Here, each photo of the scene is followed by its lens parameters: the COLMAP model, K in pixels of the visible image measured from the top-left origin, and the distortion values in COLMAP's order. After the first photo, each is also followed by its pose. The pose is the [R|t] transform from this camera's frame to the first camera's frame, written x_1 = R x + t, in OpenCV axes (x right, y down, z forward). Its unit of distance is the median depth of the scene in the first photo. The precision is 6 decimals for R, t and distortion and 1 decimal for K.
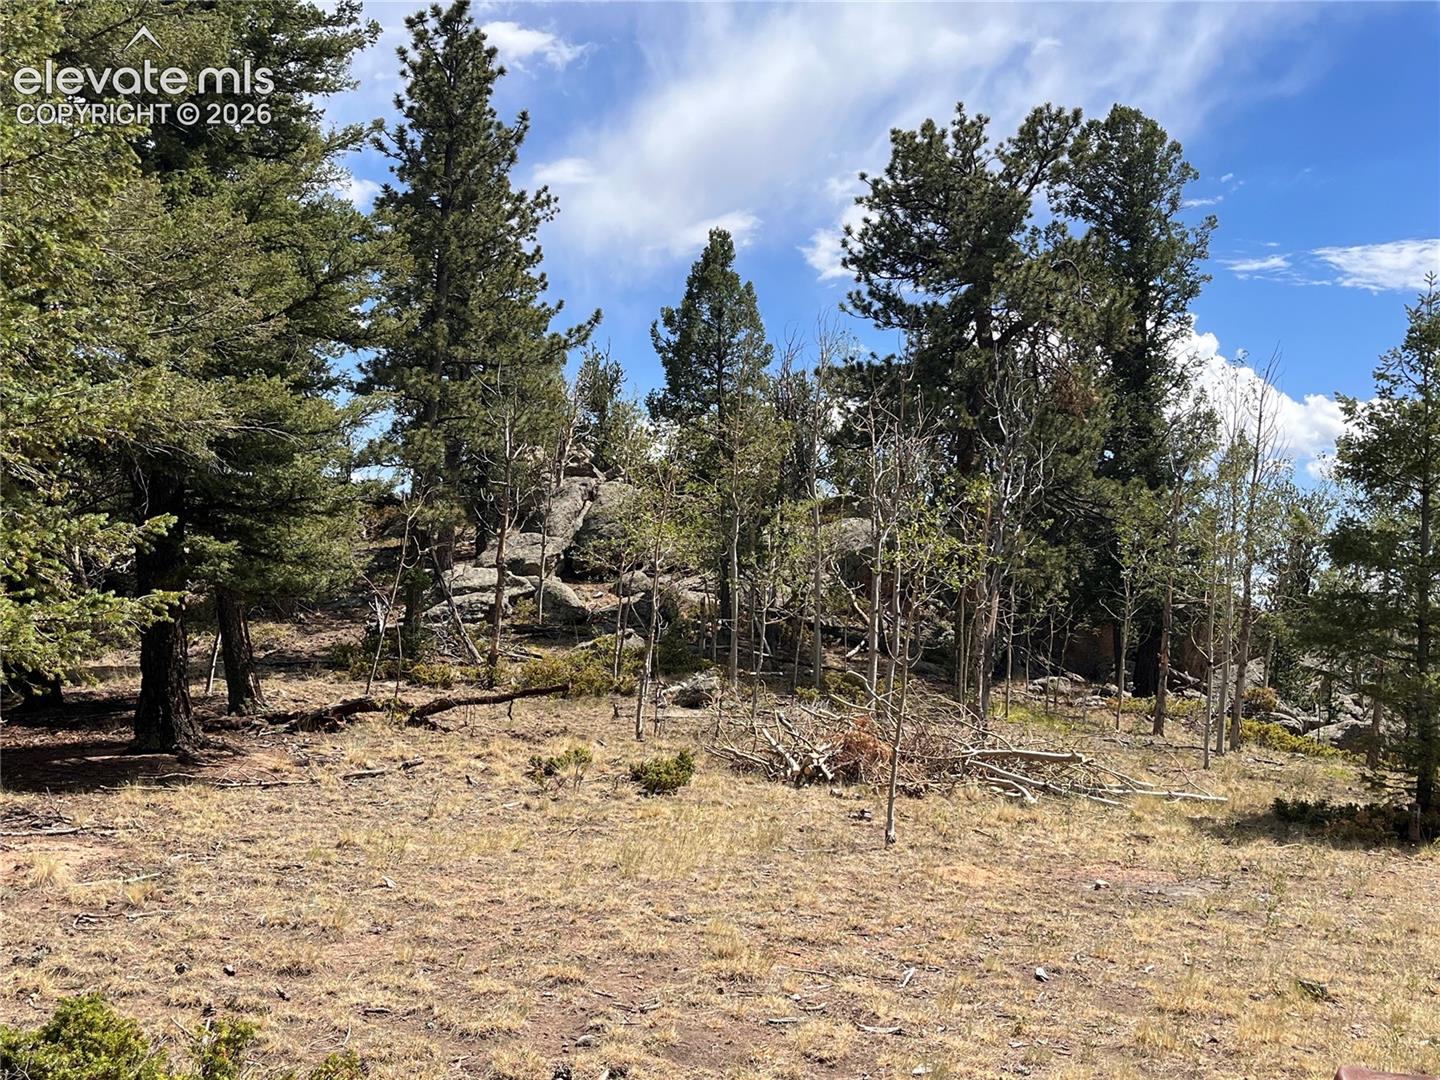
lens RADIAL K [[1517.9, 0, 719.5], [0, 1517.9, 541.0], [0, 0, 1]] dist [0.062671, 0.000000]
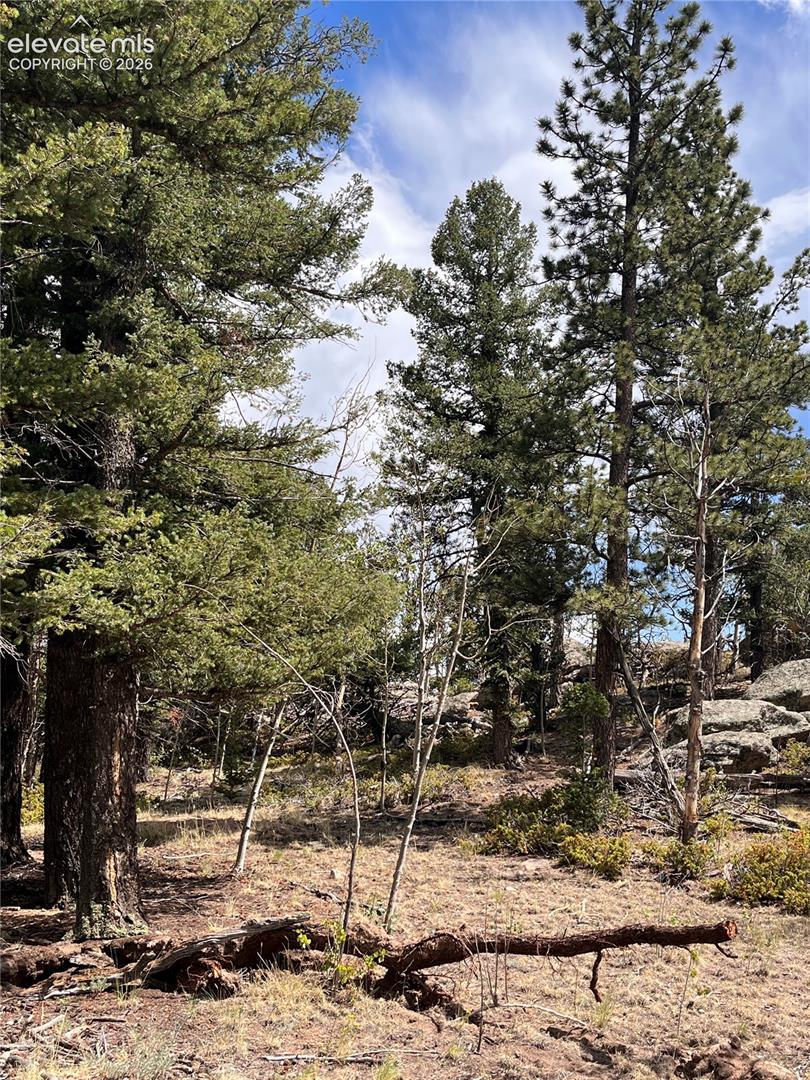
lens RADIAL K [[1138.4, 0, 404.4], [0, 1138.4, 542.9], [0, 0, 1]] dist [0.062671, 0.000000]
pose [[0.869640, -0.086586, -0.486035, -0.014489], [0.013456, 0.988291, -0.151986, 0.026520], [0.493504, 0.125633, 0.860622, 0.429958]]
